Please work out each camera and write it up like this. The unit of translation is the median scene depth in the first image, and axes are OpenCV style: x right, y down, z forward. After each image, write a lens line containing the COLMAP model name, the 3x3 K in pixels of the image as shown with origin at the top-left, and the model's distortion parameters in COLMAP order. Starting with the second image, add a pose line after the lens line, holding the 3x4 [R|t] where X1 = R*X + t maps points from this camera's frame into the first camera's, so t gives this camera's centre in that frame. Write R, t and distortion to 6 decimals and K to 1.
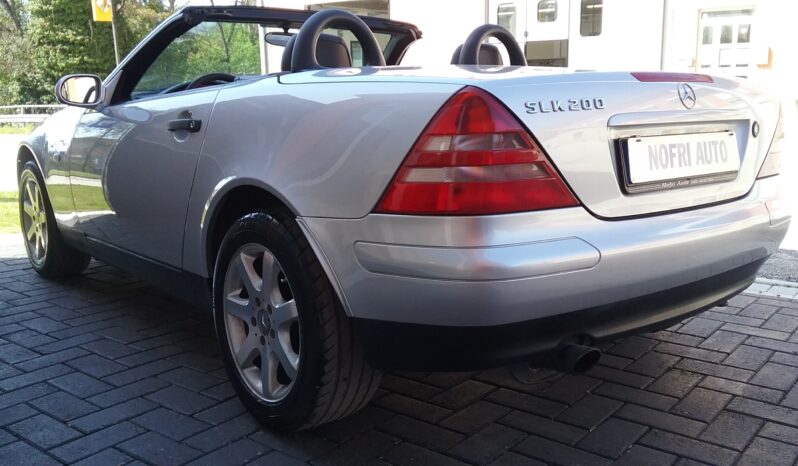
lens RADIAL K [[766.7, 0, 398.2], [0, 766.7, 250.9], [0, 0, 1]] dist [0.096283, -0.230269]
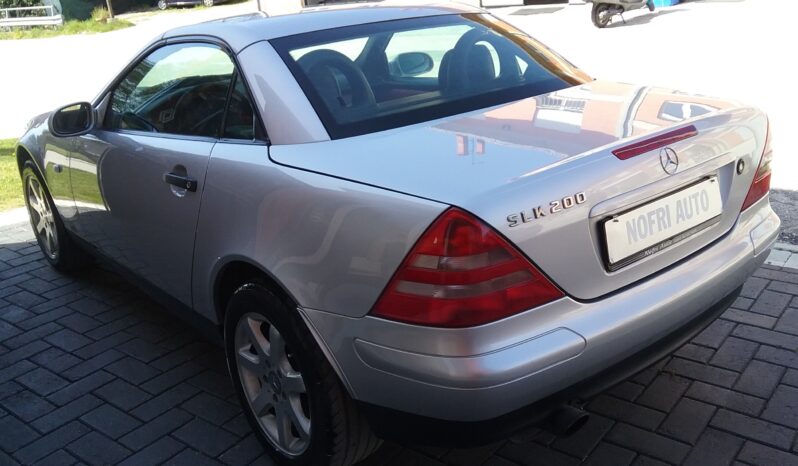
lens RADIAL K [[766.7, 0, 398.2], [0, 766.7, 250.9], [0, 0, 1]] dist [0.096283, -0.230269]
pose [[0.998057, -0.060149, -0.016254, 0.023426], [0.062044, 0.983338, 0.170869, -0.246745], [0.005706, -0.171545, 0.985160, -0.022035]]
